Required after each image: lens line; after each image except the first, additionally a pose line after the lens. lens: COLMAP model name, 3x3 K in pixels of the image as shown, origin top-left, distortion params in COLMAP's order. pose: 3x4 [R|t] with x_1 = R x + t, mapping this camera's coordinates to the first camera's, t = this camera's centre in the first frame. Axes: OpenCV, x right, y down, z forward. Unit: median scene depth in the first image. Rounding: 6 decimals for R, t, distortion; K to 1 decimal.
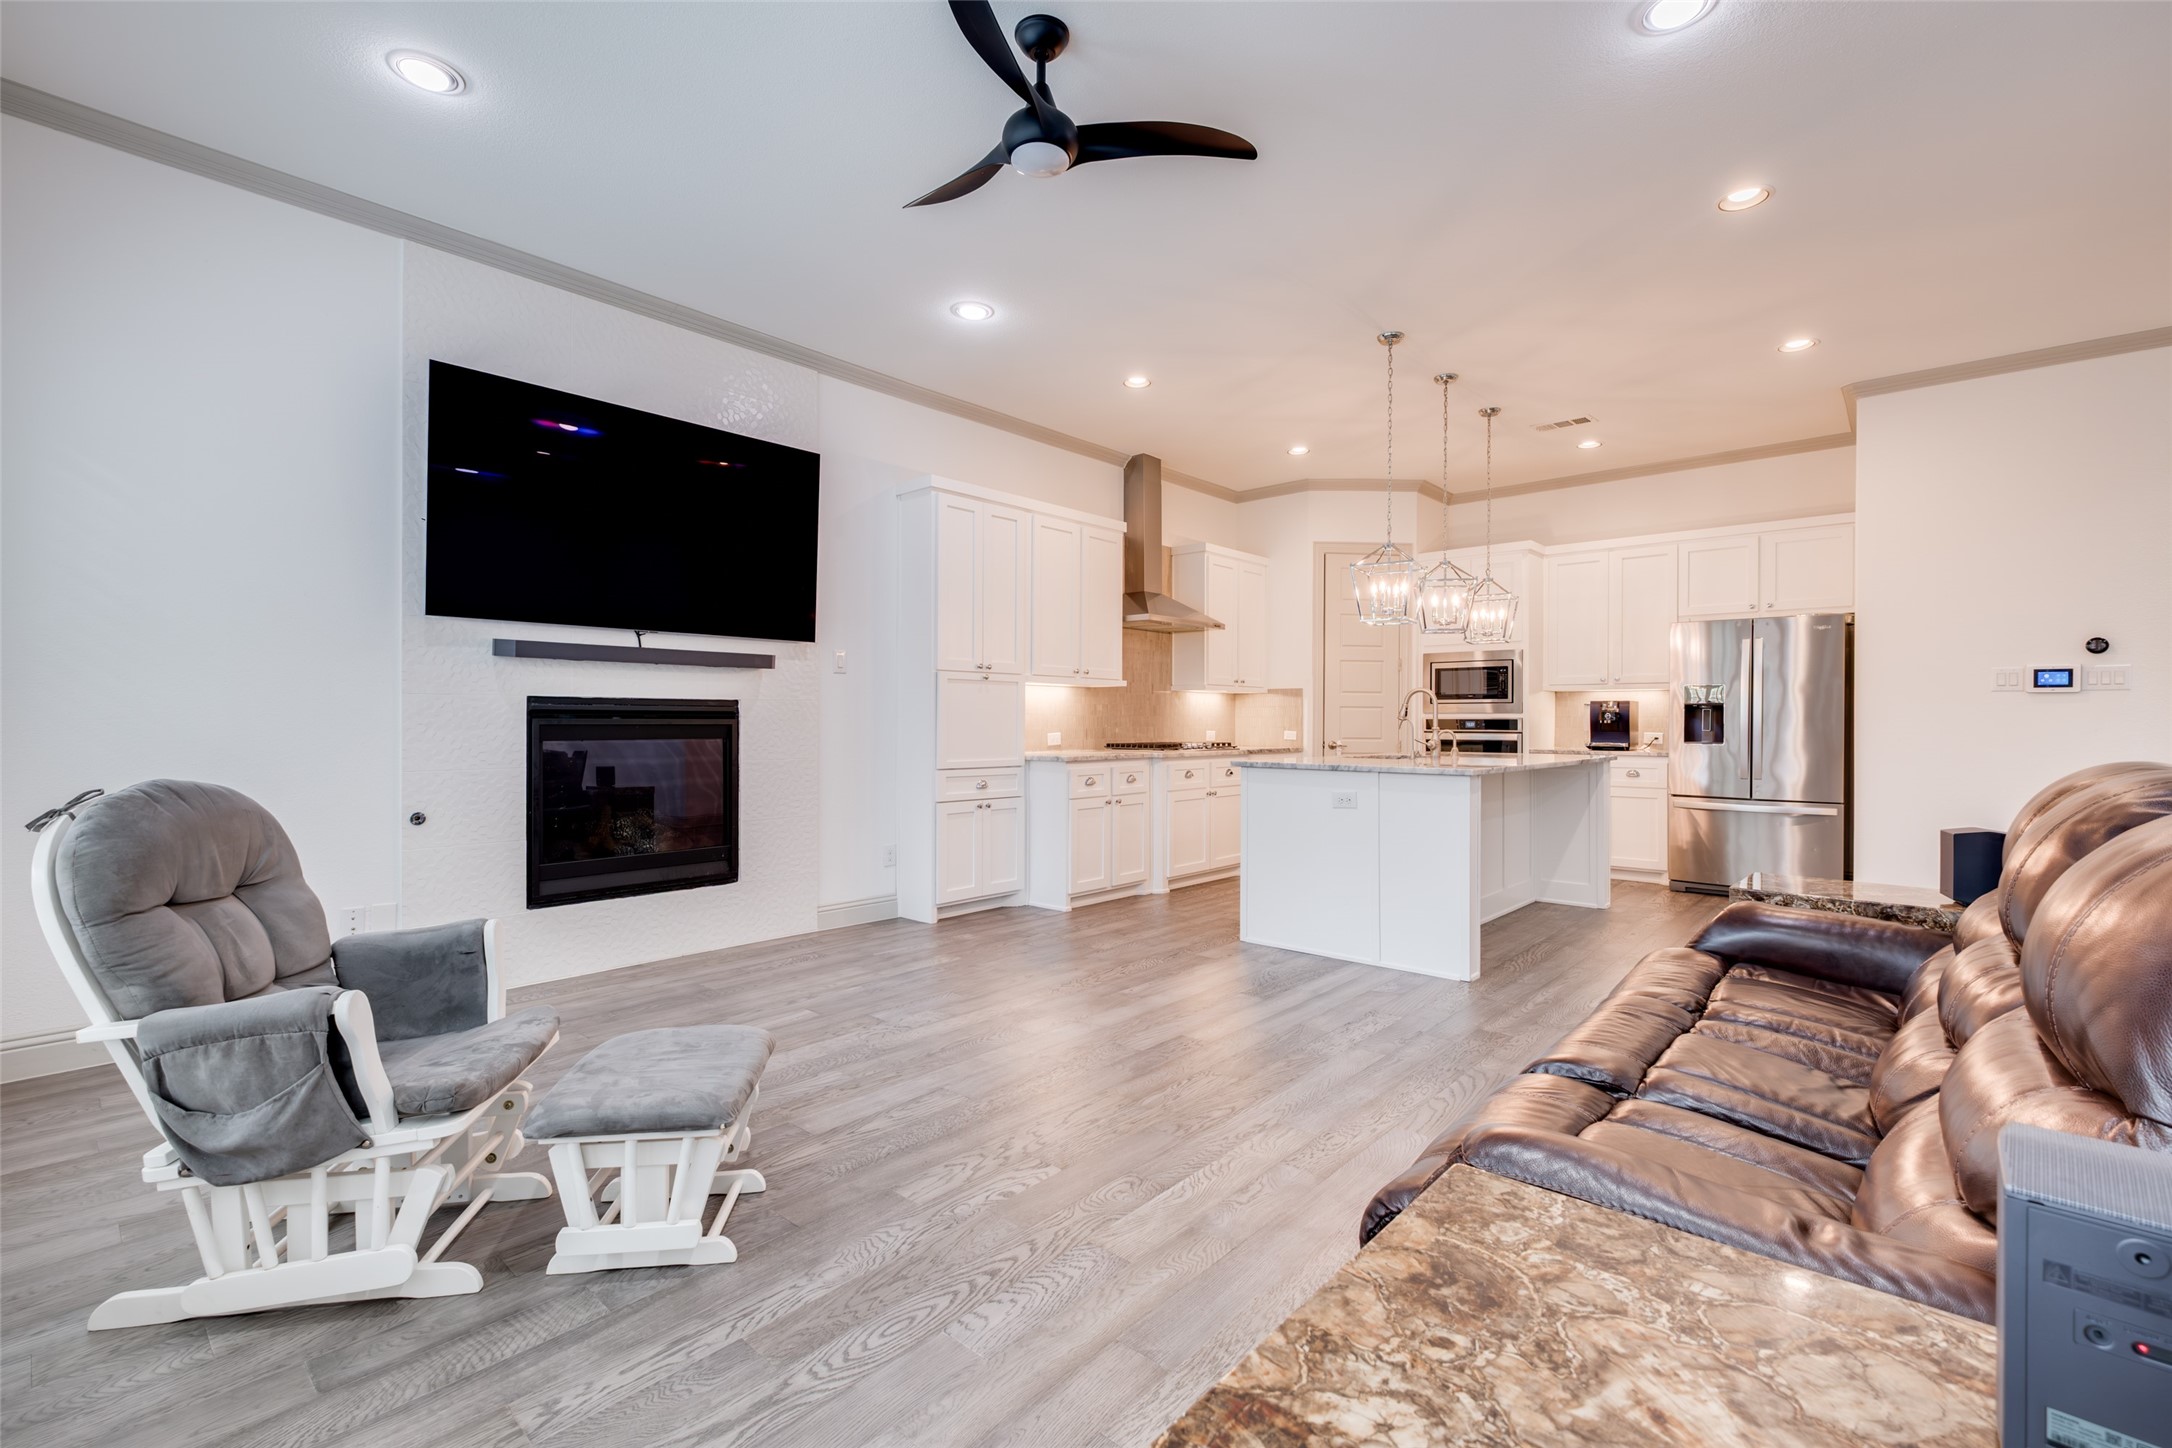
lens RADIAL K [[946.6, 0, 1091.9], [0, 946.6, 721.2], [0, 0, 1]] dist [0.000169, -0.000101]
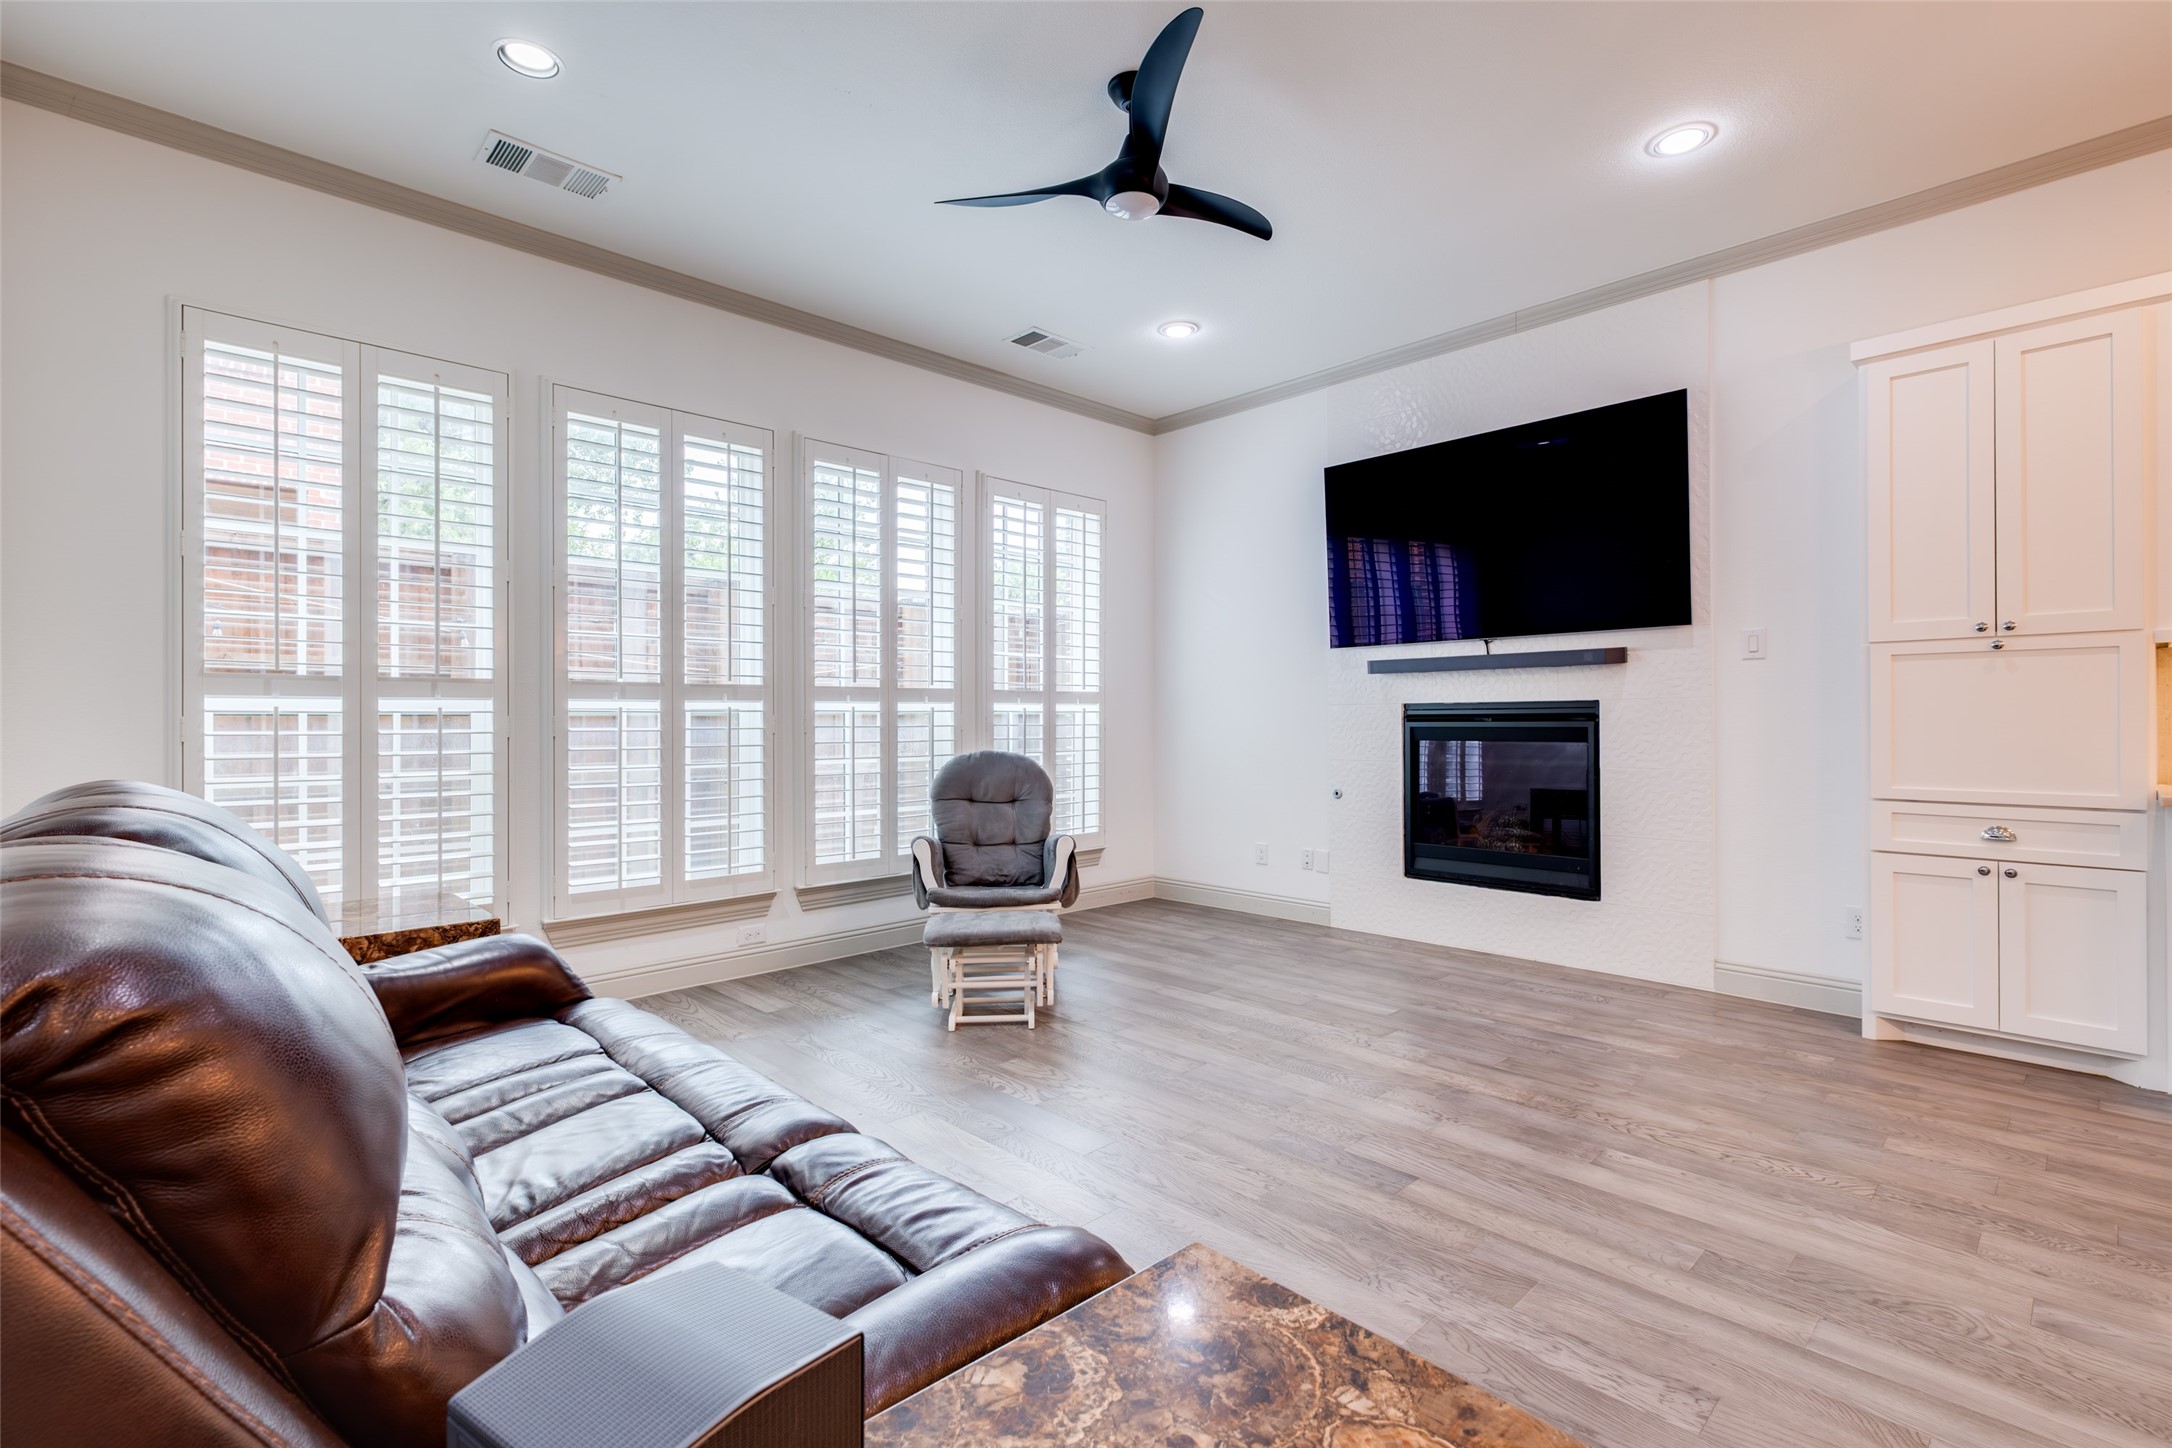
lens RADIAL K [[974.2, 0, 1092.6], [0, 974.2, 715.7], [0, 0, 1]] dist [0.001524, -0.001315]
pose [[-0.075154, -0.010932, -0.997112, 0.465659], [0.001008, 0.999939, -0.011039, 0.001571], [0.997171, -0.001834, -0.075139, 0.461612]]
